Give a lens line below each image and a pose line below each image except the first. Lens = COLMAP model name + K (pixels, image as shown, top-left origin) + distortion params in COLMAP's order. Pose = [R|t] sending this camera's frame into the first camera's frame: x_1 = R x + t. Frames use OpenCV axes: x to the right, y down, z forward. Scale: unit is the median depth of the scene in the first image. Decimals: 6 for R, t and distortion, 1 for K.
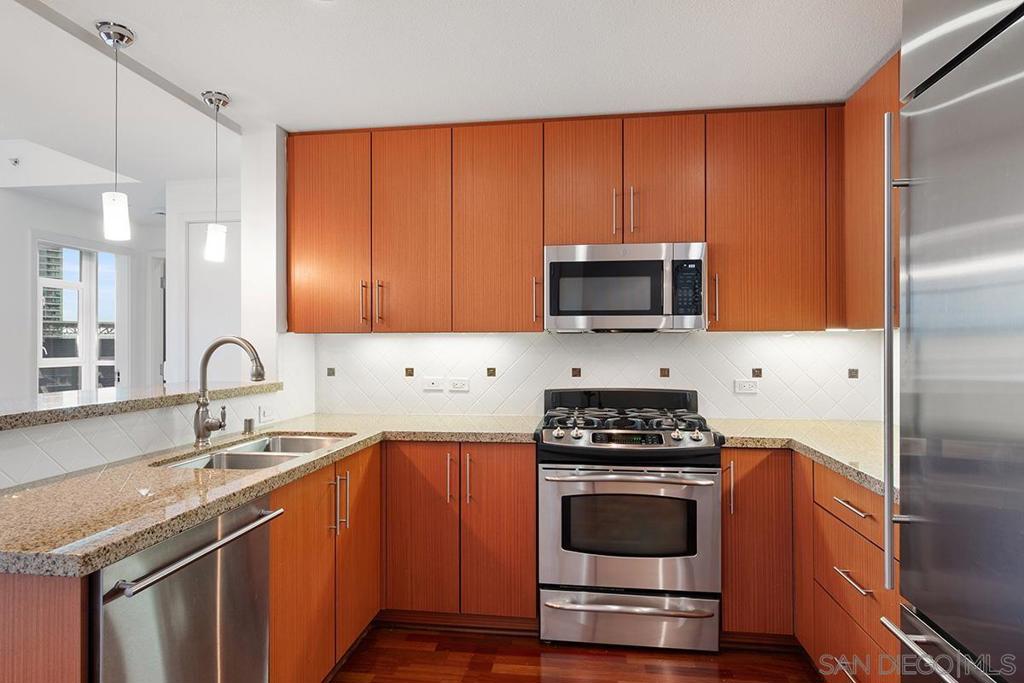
lens RADIAL K [[583.5, 0, 512.0], [0, 583.5, 341.5], [0, 0, 1]] dist [-0.001747, -0.000205]
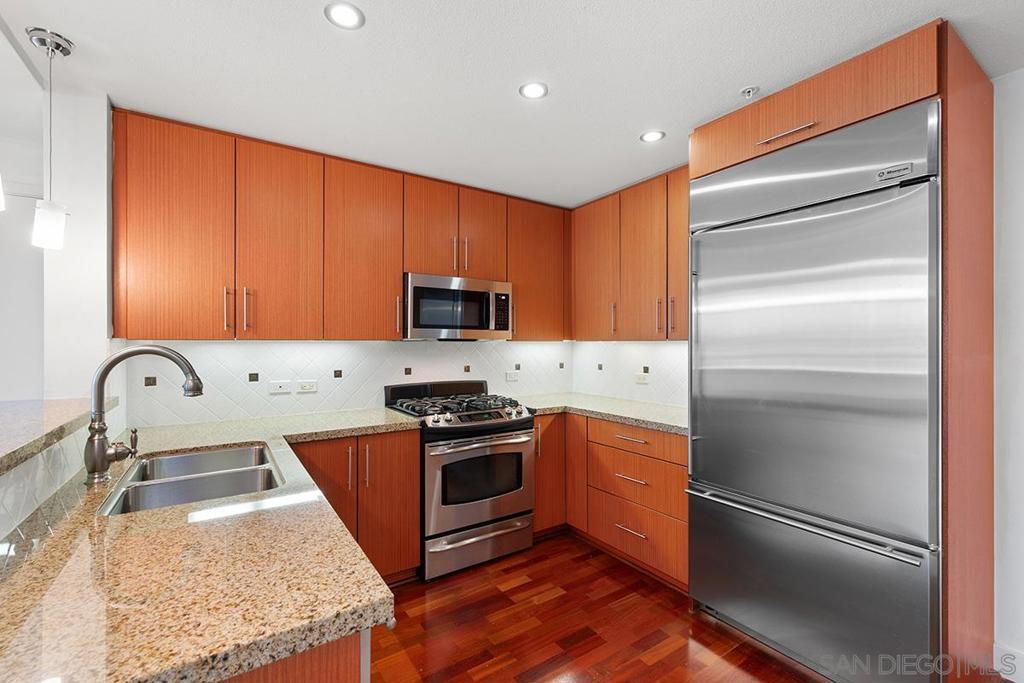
lens RADIAL K [[438.4, 0, 512.0], [0, 438.4, 341.5], [0, 0, 1]] dist [0.001783, -0.000119]
pose [[0.747670, 0.005459, 0.664048, -0.449569], [-0.005669, 0.999982, -0.001837, -0.015334], [-0.664046, -0.002391, 0.747688, 0.149417]]
